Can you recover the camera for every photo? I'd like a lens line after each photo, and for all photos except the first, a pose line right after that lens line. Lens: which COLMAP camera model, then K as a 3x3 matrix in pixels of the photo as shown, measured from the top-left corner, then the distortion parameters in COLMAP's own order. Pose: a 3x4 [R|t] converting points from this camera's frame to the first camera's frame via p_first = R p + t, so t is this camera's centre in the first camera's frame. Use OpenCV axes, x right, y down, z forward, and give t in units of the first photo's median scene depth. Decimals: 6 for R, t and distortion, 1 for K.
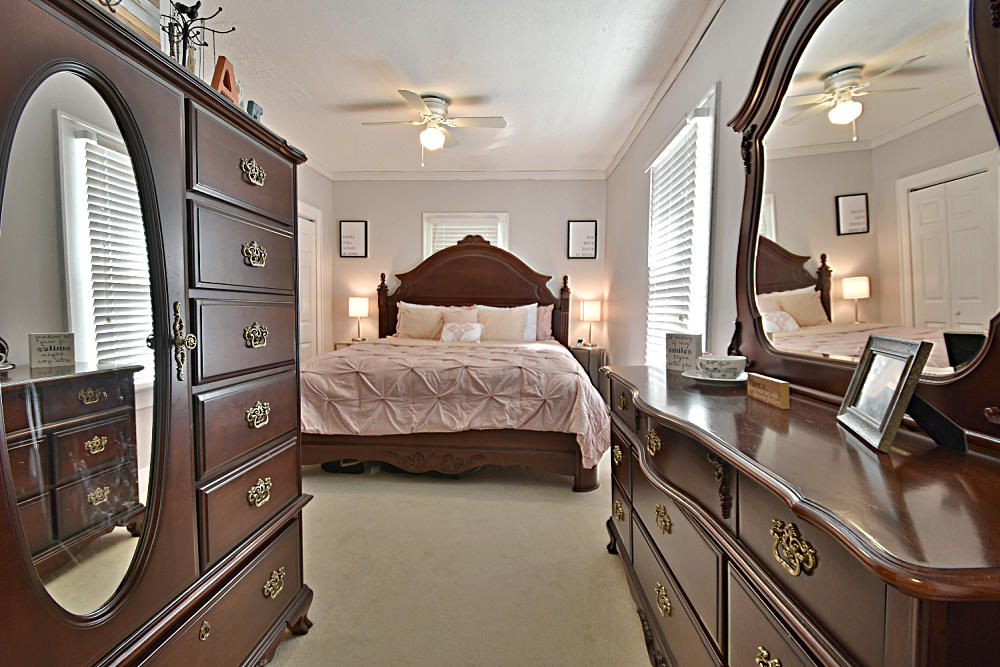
lens RADIAL K [[438.9, 0, 500.5], [0, 438.9, 325.2], [0, 0, 1]] dist [-0.013420, -0.003794]
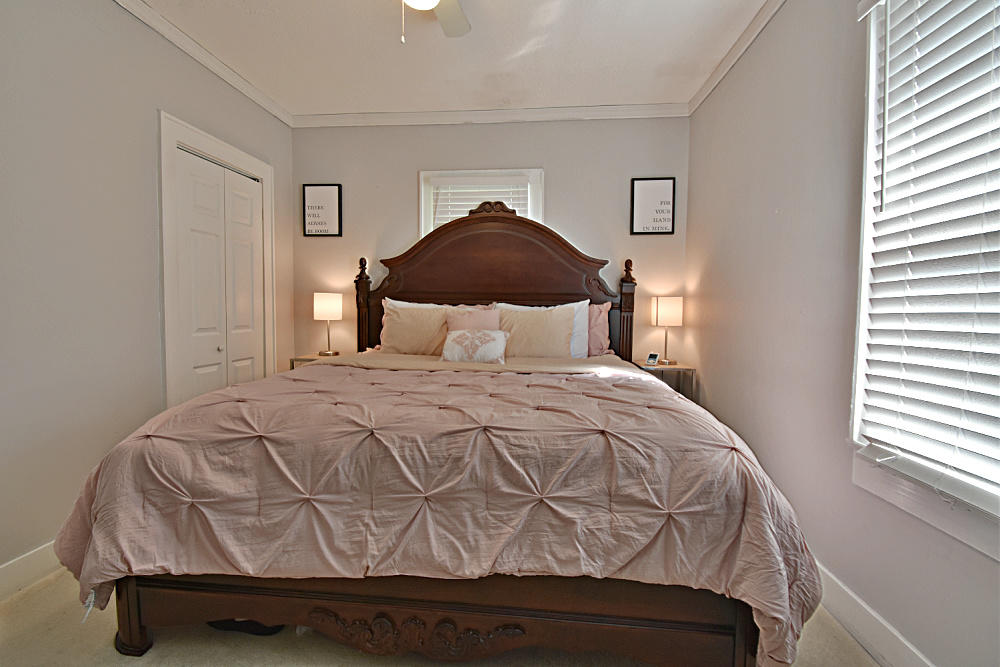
lens RADIAL K [[438.9, 0, 499.5], [0, 438.9, 333.9], [0, 0, 1]] dist [-0.013420, -0.003794]
pose [[0.999461, -0.000421, -0.032837, -0.029756], [0.000878, 0.999903, 0.013896, -0.007821], [0.032828, -0.013917, 0.999364, 0.334297]]
